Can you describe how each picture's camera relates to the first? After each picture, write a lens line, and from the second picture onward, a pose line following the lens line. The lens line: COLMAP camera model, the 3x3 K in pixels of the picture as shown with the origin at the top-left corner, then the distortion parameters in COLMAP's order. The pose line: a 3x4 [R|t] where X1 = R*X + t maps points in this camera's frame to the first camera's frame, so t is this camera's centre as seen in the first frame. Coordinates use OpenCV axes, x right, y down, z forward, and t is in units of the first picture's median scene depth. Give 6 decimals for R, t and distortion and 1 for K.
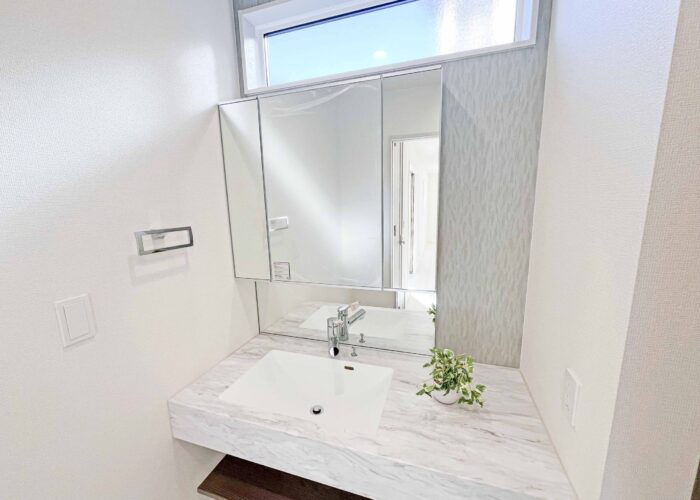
lens RADIAL K [[289.9, 0, 350.0], [0, 289.9, 250.0], [0, 0, 1]] dist [-0.001169, -0.000187]
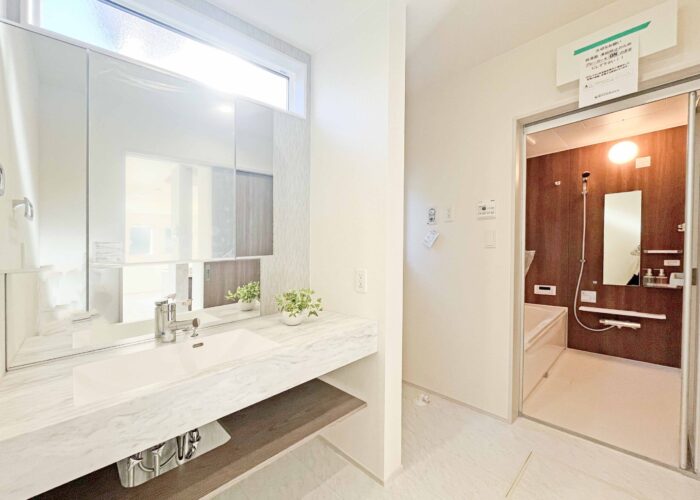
lens RADIAL K [[289.9, 0, 350.0], [0, 289.9, 250.0], [0, 0, 1]] dist [-0.001169, -0.000187]
pose [[0.471790, 0.007068, 0.881682, -0.836650], [0.153066, 0.984128, -0.089796, 0.326214], [-0.868323, 0.177320, 0.463220, 0.018134]]
